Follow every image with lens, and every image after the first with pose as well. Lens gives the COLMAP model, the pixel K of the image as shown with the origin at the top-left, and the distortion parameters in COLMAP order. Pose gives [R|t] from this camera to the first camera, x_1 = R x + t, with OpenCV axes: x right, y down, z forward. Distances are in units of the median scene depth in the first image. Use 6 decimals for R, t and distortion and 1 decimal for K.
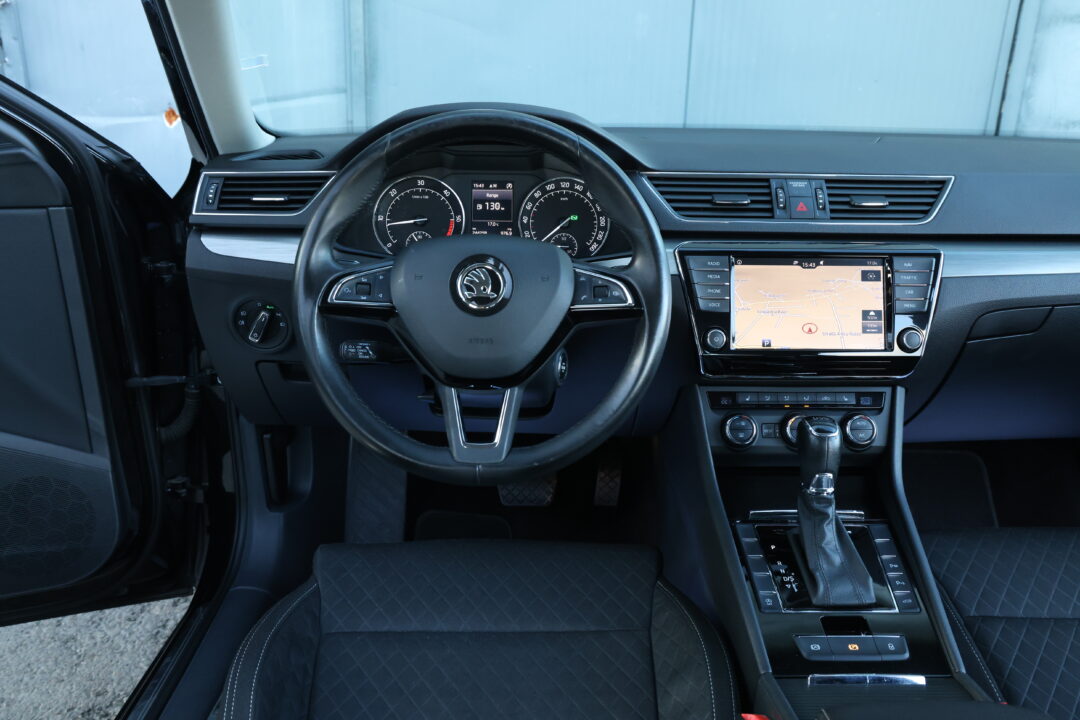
lens RADIAL K [[892.4, 0, 540.8], [0, 892.4, 355.1], [0, 0, 1]] dist [-0.032642, 0.020796]
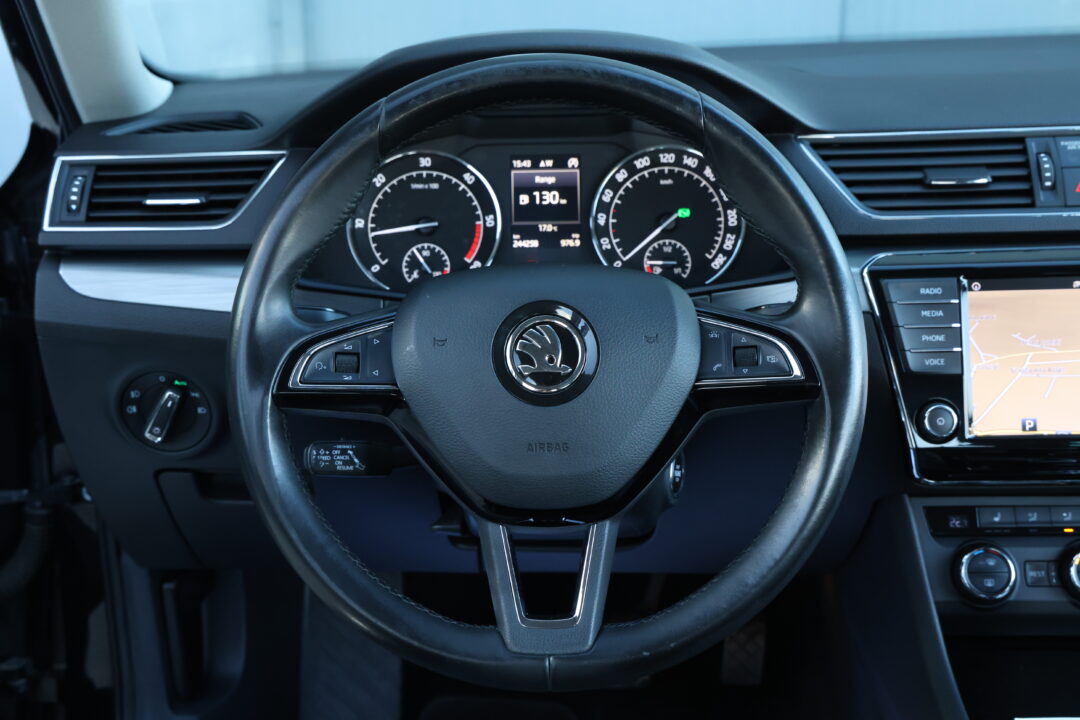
lens RADIAL K [[1498.7, 0, 539.9], [0, 1498.7, 353.7], [0, 0, 1]] dist [0.137826, 0.000000]
pose [[0.999116, -0.026487, -0.032641, -0.030750], [0.025891, 0.999492, -0.018571, -0.048309], [0.033116, 0.017710, 0.999295, -0.001287]]
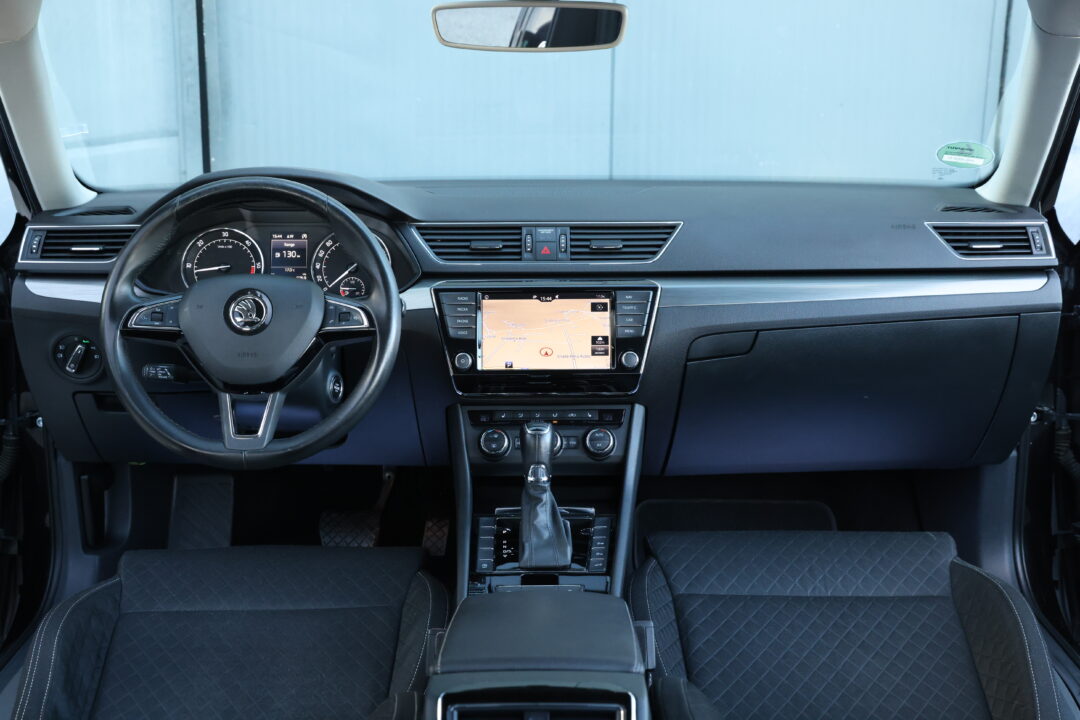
lens RADIAL K [[1445.5, 0, 535.5], [0, 1445.5, 358.1], [0, 0, 1]] dist [0.143878, 0.000000]
pose [[0.999691, -0.013168, -0.021097, 0.320097], [0.010892, 0.994457, -0.104574, 0.173350], [0.022357, 0.104312, 0.994293, -0.878247]]
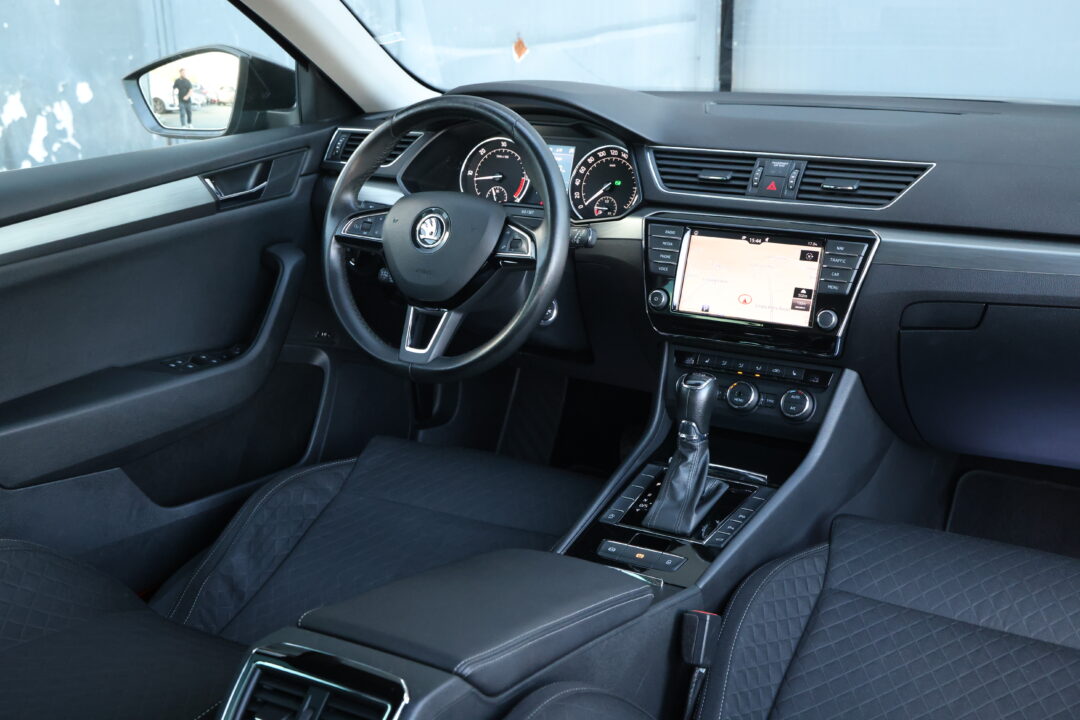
lens RADIAL K [[1445.5, 0, 532.9], [0, 1445.5, 354.6], [0, 0, 1]] dist [0.143878, 0.000000]
pose [[0.841005, 0.126105, -0.526125, 0.992841], [-0.132244, 0.990873, 0.026108, 0.023832], [0.524616, 0.047620, 0.850006, -0.607051]]
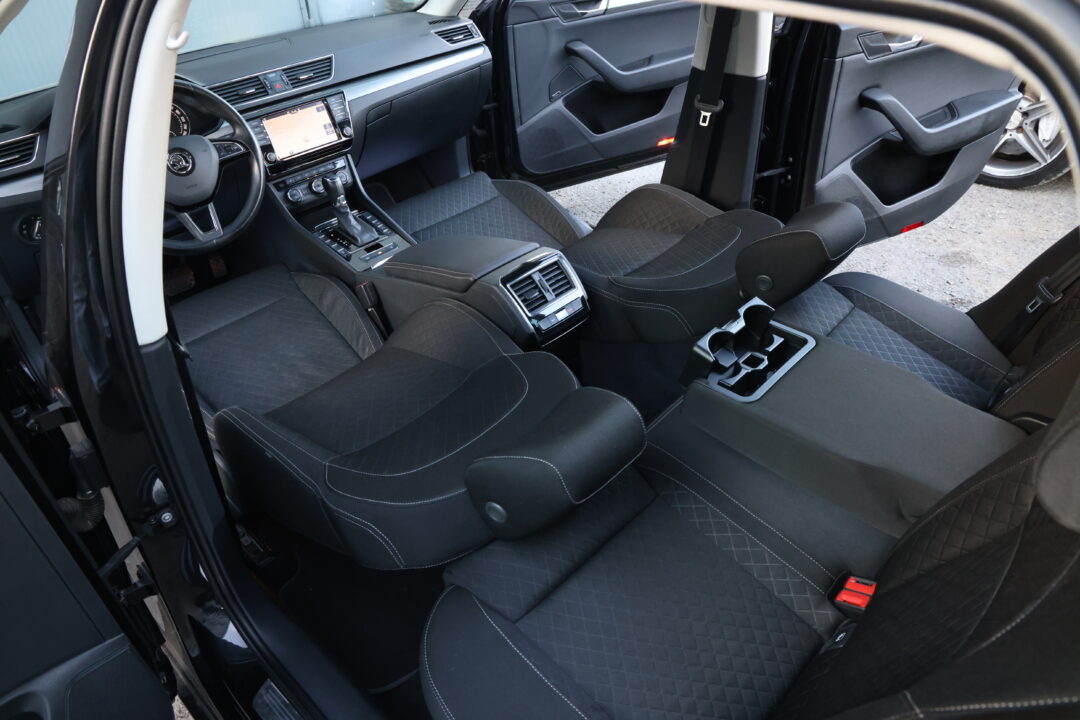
lens RADIAL K [[747.2, 0, 536.9], [0, 747.2, 361.7], [0, 0, 1]] dist [-0.092536, 0.059567]
pose [[0.703587, -0.449780, 0.550148, -0.533321], [0.298732, 0.889673, 0.345313, 0.000370], [-0.644767, -0.078612, 0.760326, -0.782411]]
